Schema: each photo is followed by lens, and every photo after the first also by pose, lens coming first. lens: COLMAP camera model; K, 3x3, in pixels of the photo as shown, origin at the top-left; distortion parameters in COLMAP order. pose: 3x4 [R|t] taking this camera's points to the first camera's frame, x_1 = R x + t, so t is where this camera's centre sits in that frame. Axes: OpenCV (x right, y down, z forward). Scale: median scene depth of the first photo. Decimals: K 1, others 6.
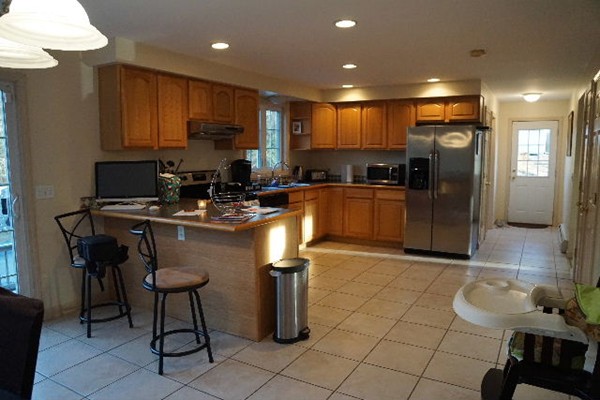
lens RADIAL K [[431.2, 0, 300.1], [0, 431.2, 200.2], [0, 0, 1]] dist [-0.013331, 0.017987]
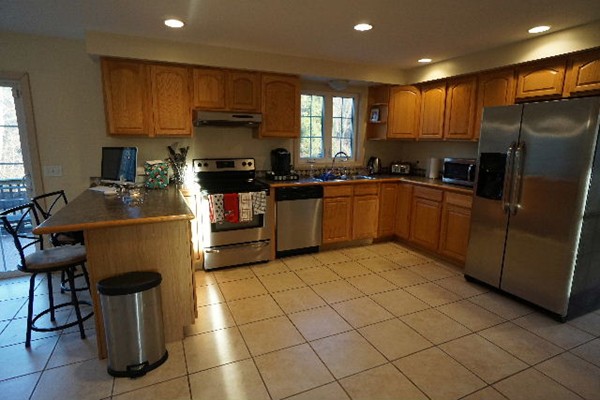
lens RADIAL K [[318.8, 0, 299.2], [0, 318.8, 199.4], [0, 0, 1]] dist [-0.001128, 0.004575]
pose [[0.814457, 0.116480, -0.568412, 0.290918], [-0.077076, 0.992680, 0.092983, -0.043513], [0.575082, -0.031920, 0.817473, 0.368208]]
